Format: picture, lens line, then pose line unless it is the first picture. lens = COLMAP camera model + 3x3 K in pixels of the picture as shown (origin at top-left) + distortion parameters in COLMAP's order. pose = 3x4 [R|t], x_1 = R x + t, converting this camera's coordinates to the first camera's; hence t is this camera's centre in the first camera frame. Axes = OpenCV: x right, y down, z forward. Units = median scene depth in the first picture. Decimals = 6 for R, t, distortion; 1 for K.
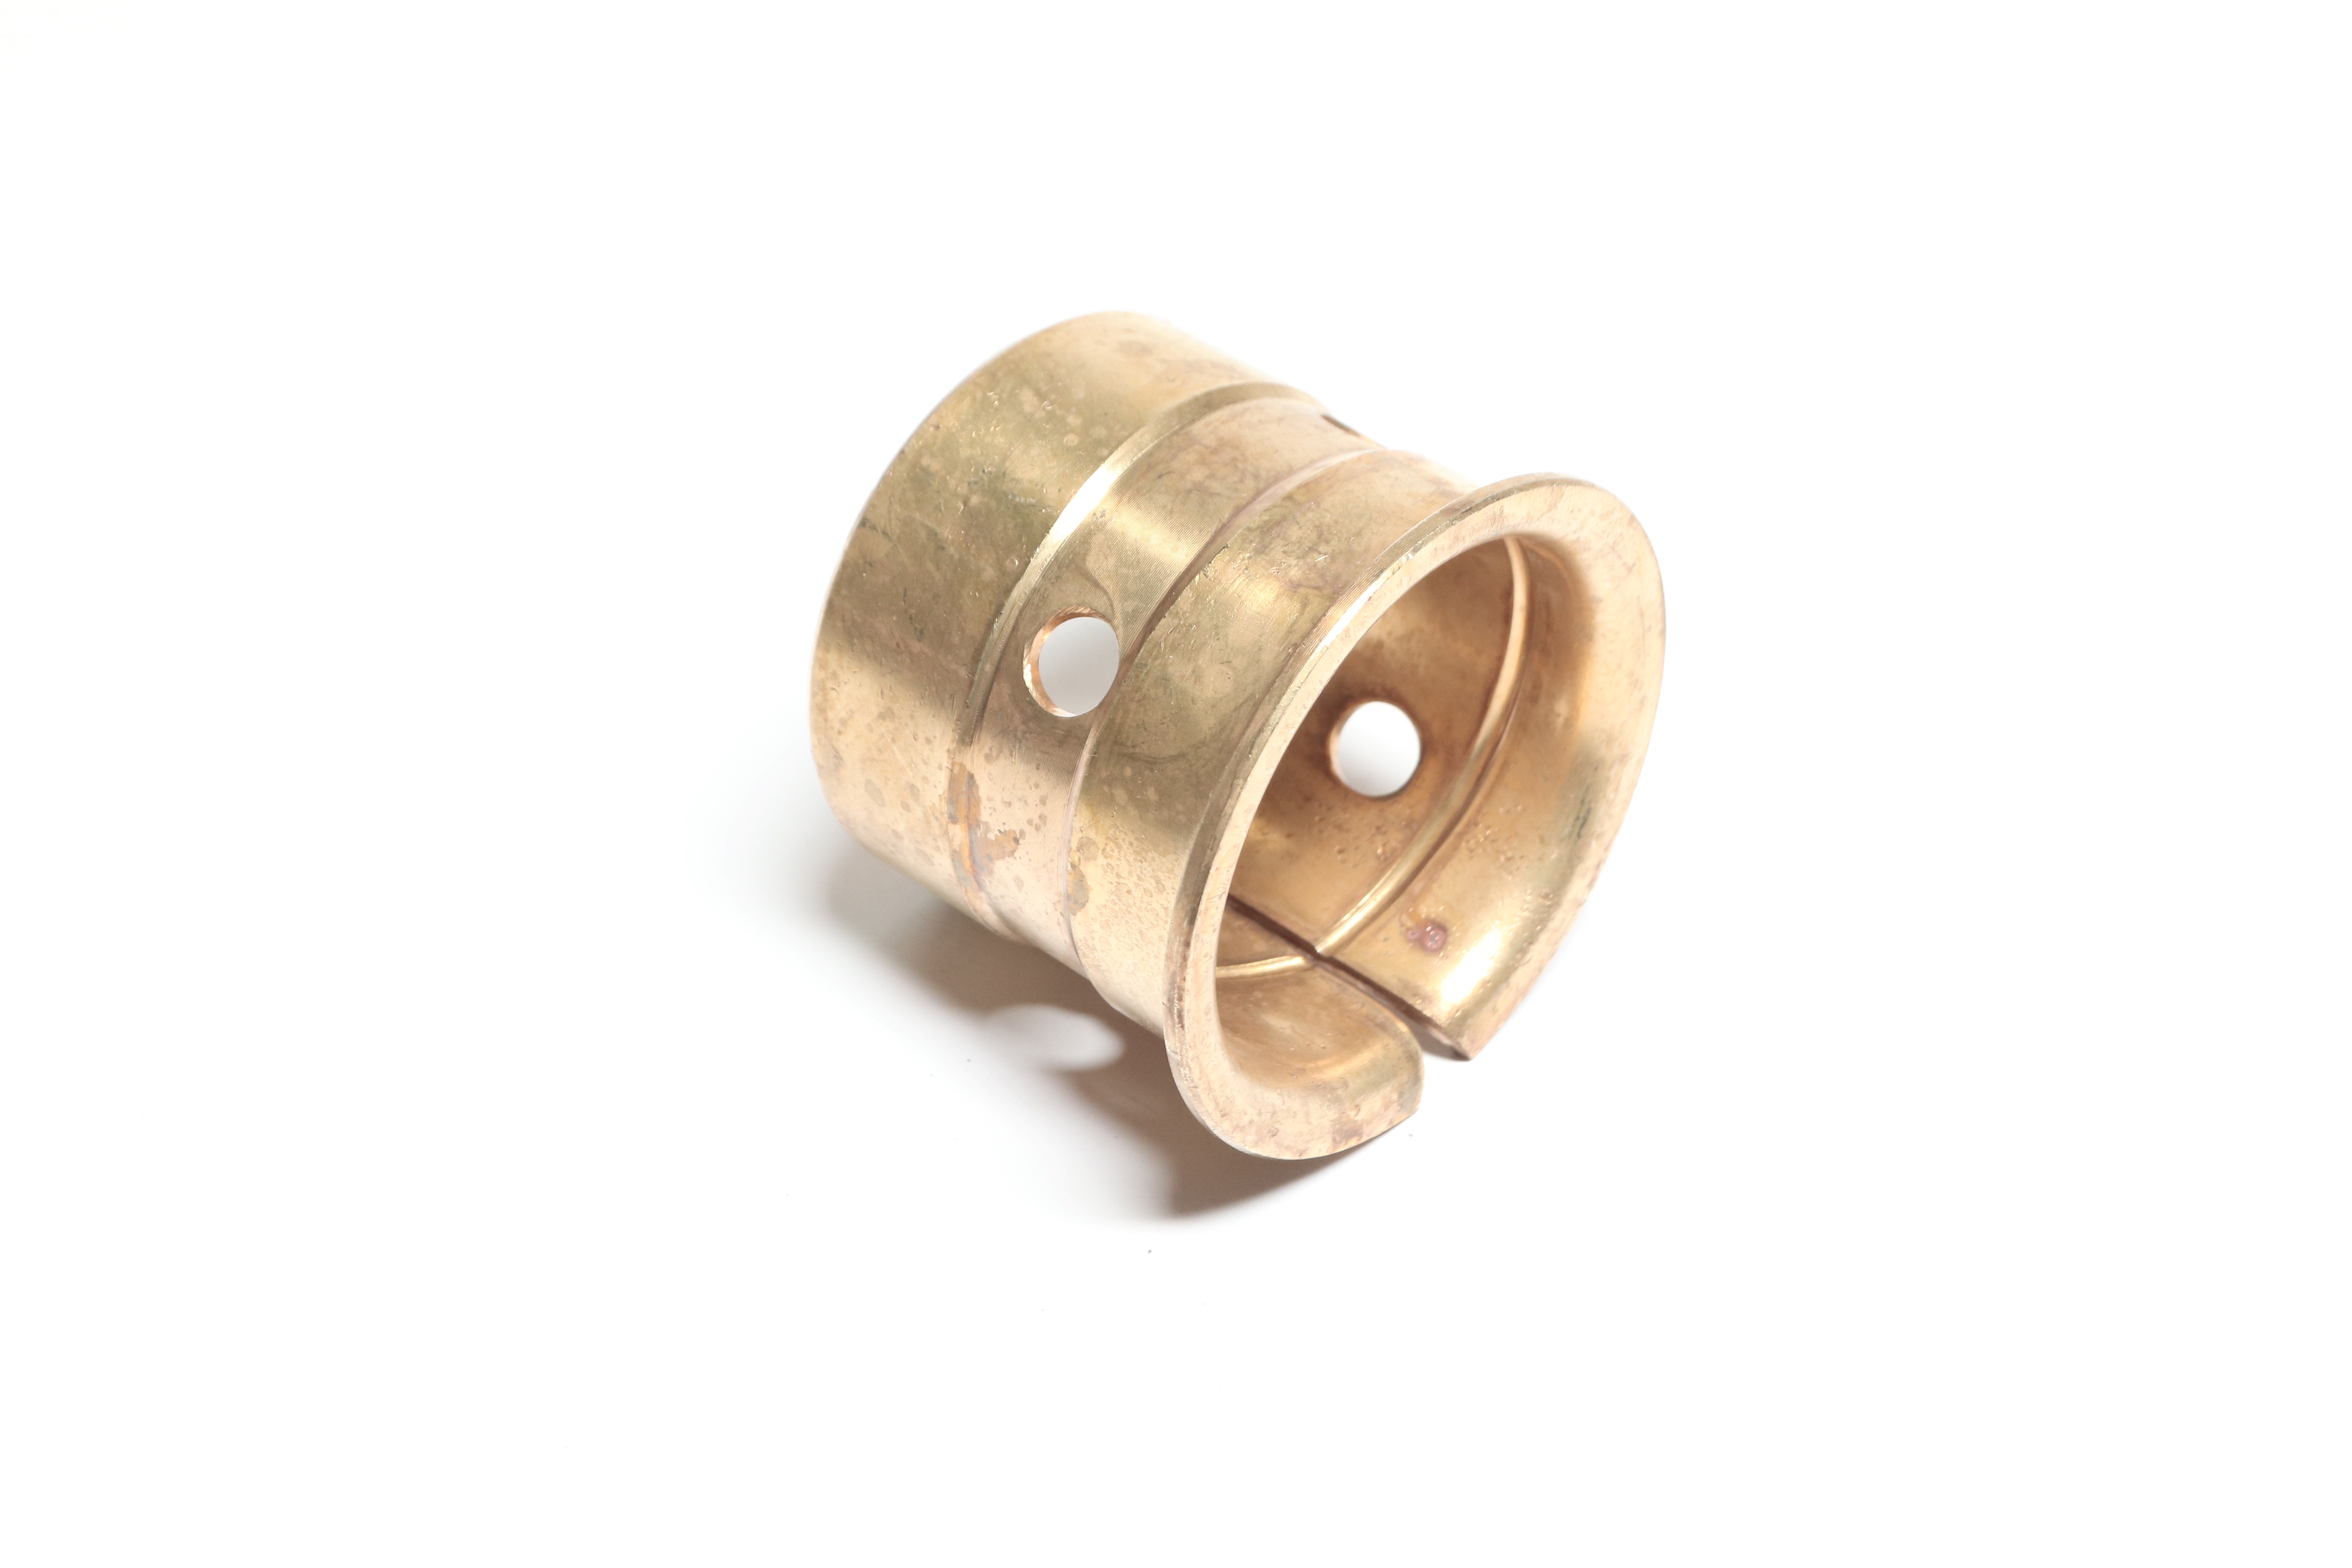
lens RADIAL K [[5010.6, 0, 1176.0], [0, 5010.6, 784.0], [0, 0, 1]] dist [0.001808, -0.001674]
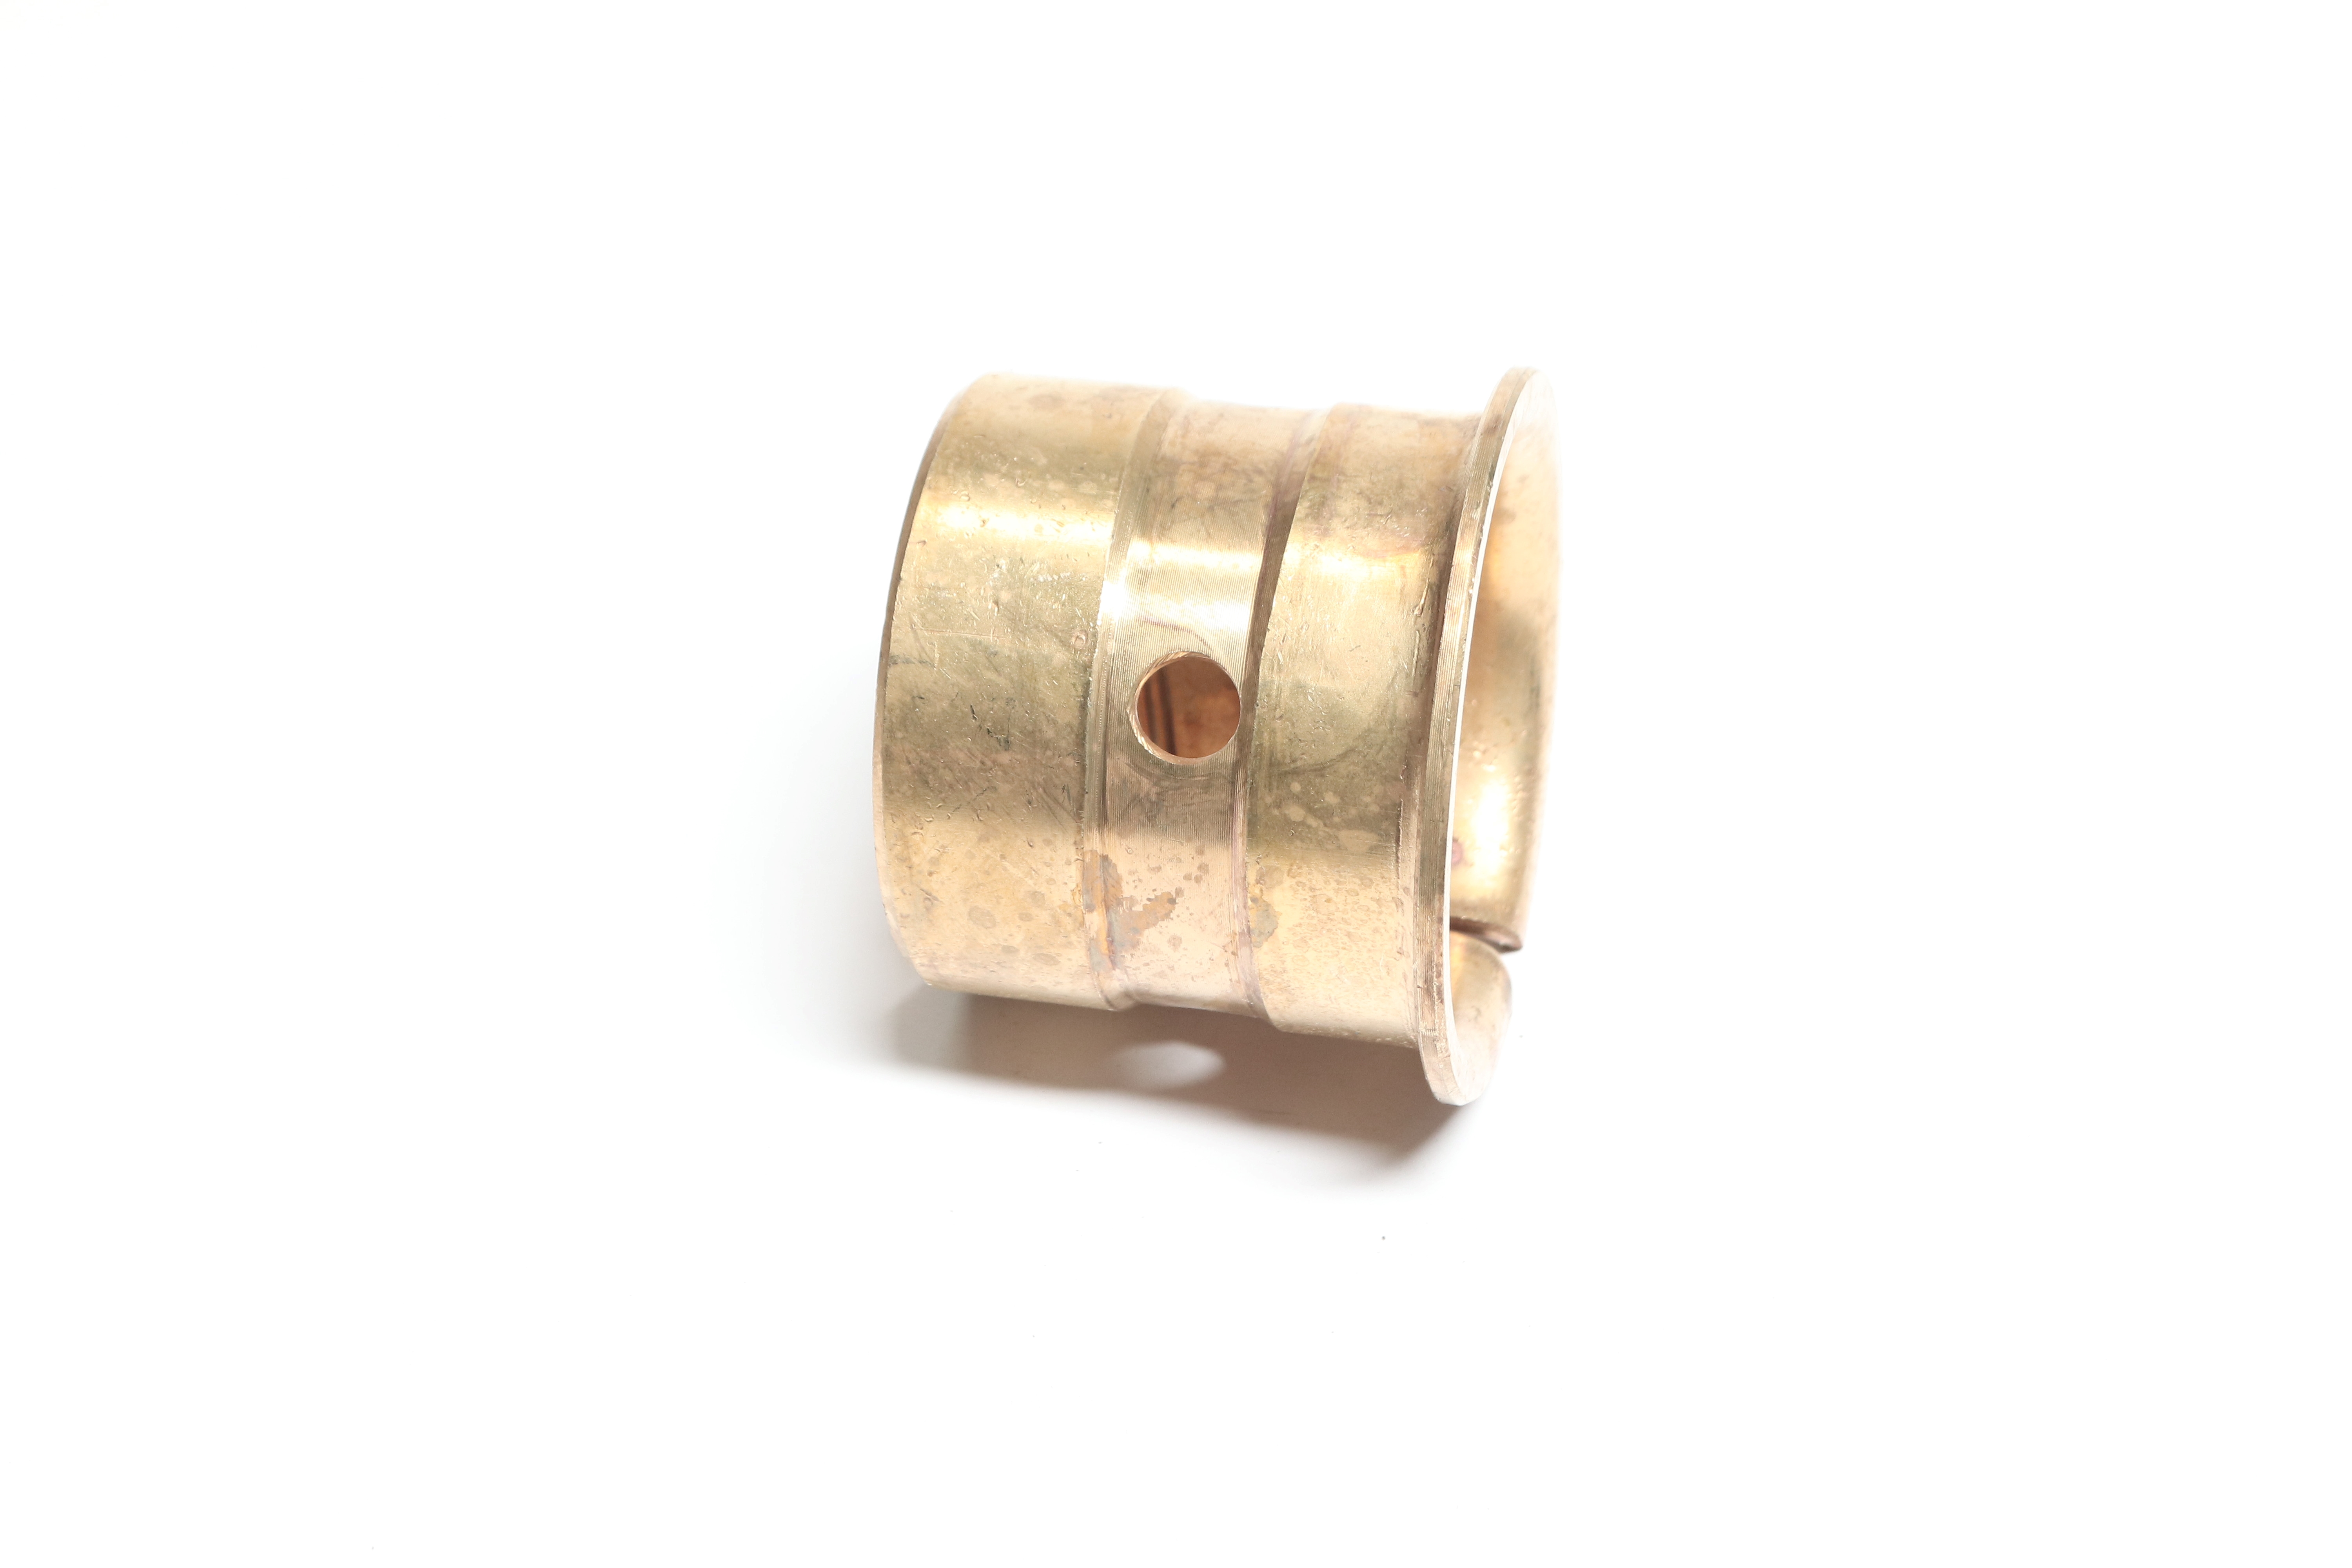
lens RADIAL K [[5010.6, 0, 1176.0], [0, 5010.6, 784.0], [0, 0, 1]] dist [0.001808, -0.001674]
pose [[0.858165, -0.366464, 0.359525, -0.376729], [0.361421, 0.928624, 0.083857, -0.092459], [-0.364594, 0.057976, 0.929360, 0.079135]]
